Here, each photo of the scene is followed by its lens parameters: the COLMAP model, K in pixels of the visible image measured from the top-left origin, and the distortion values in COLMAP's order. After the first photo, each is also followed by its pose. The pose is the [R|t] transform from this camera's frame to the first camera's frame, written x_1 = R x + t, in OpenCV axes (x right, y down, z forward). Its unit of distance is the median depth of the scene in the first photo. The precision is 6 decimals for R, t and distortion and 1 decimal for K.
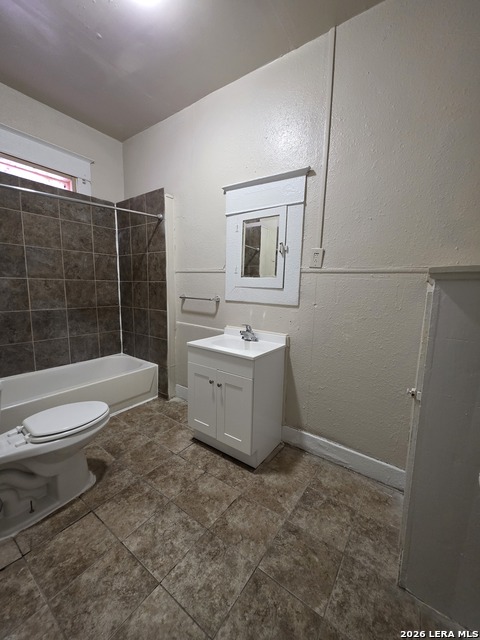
lens RADIAL K [[256.1, 0, 241.1], [0, 256.1, 320.3], [0, 0, 1]] dist [0.004419, -0.000102]
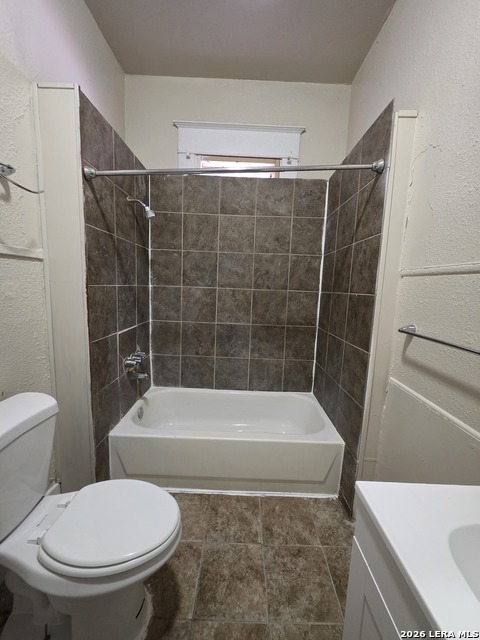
lens RADIAL K [[256.1, 0, 239.6], [0, 256.1, 319.4], [0, 0, 1]] dist [0.004419, -0.000102]
pose [[0.582367, 0.102201, -0.806476, -0.038281], [-0.132174, 0.990769, 0.030111, -0.082279], [0.802109, 0.089059, 0.590500, 0.490017]]
